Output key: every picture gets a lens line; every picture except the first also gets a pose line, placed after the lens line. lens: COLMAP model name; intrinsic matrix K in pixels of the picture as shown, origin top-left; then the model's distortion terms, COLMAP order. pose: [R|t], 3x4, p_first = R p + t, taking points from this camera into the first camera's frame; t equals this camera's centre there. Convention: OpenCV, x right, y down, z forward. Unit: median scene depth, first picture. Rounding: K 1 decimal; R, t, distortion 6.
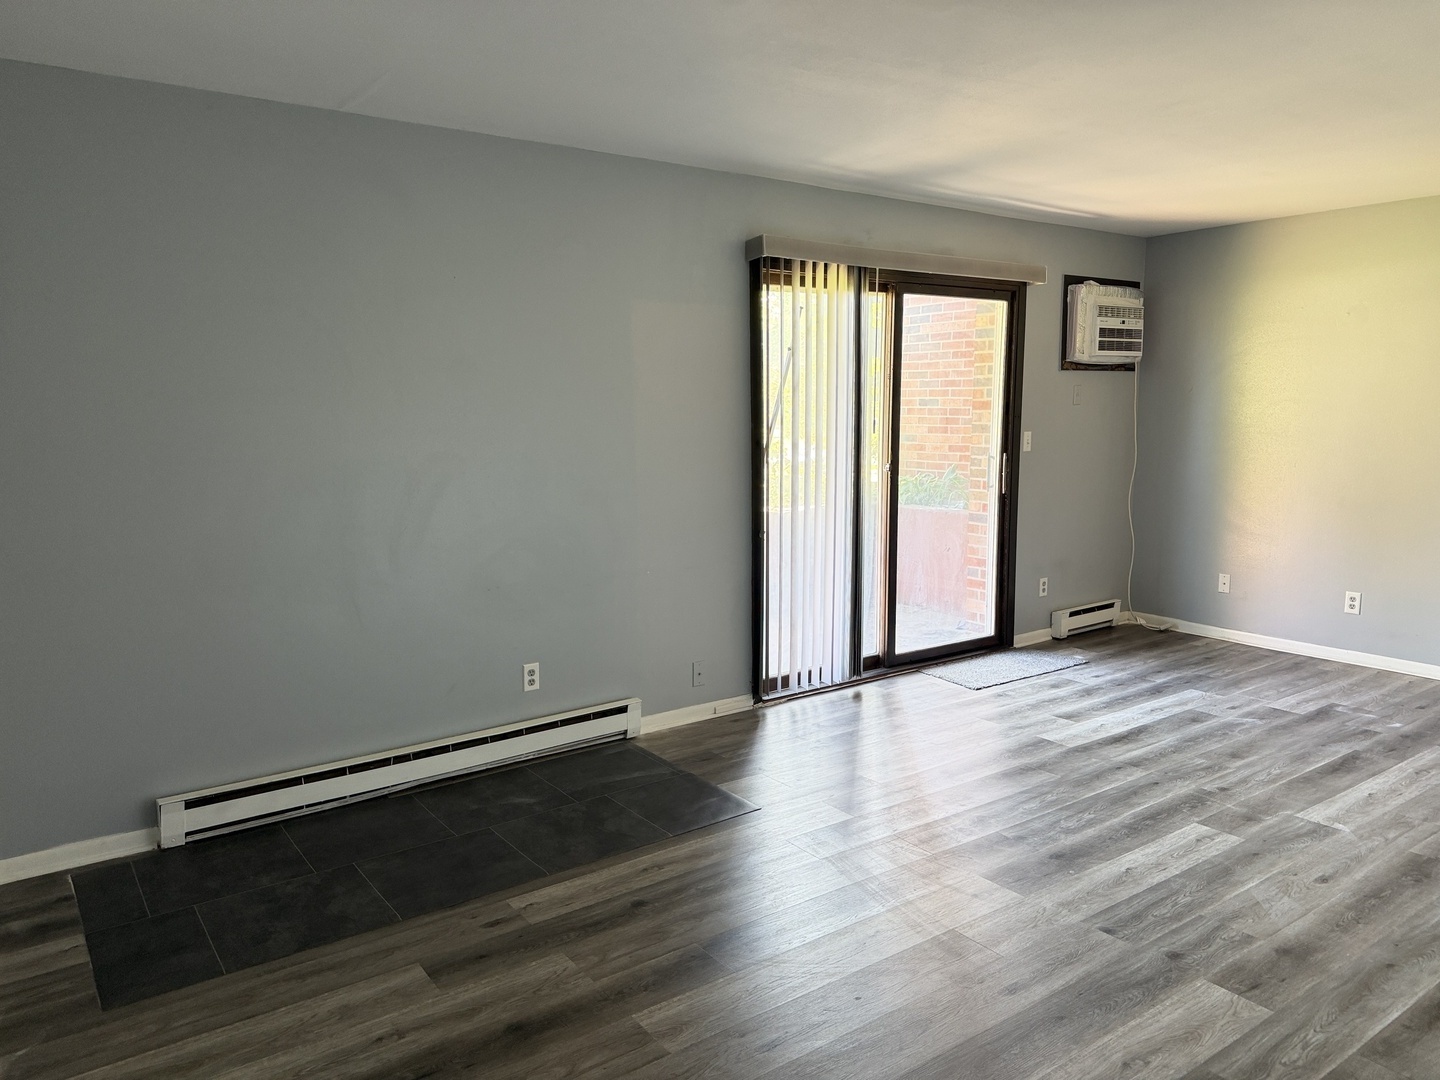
lens RADIAL K [[1010.8, 0, 713.2], [0, 1010.8, 530.1], [0, 0, 1]] dist [0.019538, -0.032160]
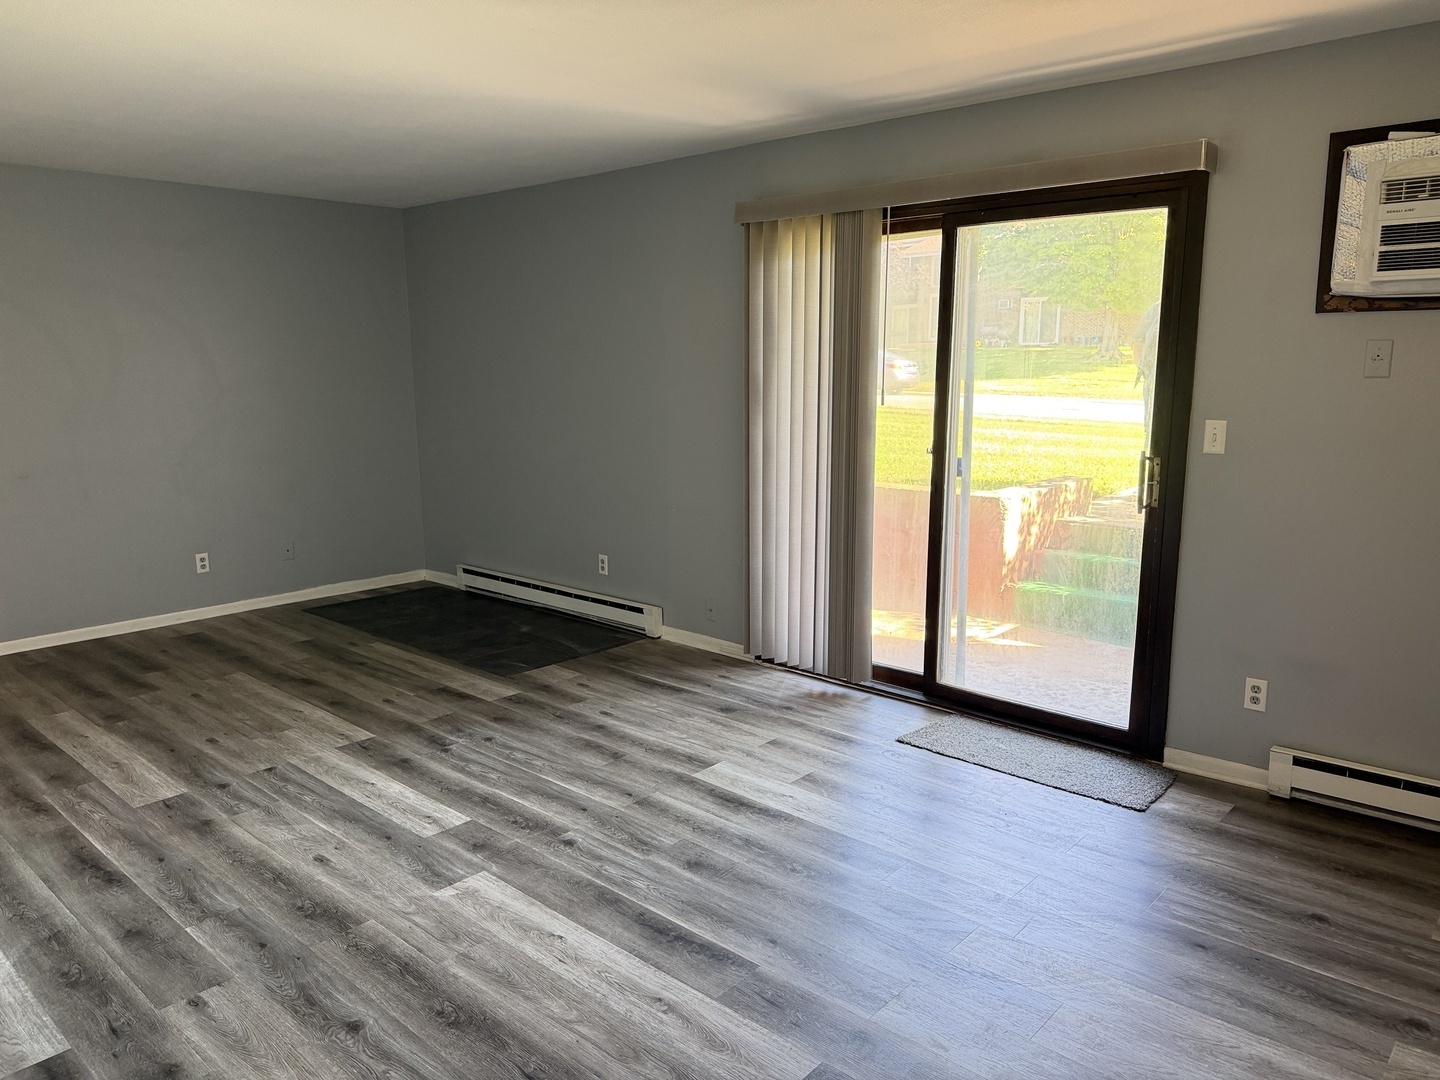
lens RADIAL K [[1010.8, 0, 730.0], [0, 1010.8, 542.2], [0, 0, 1]] dist [0.019538, -0.032160]
pose [[0.226073, 0.180661, -0.957211, 1.212129], [-0.123867, 0.980006, 0.155709, -0.124133], [0.966203, 0.083365, 0.243931, 0.855426]]
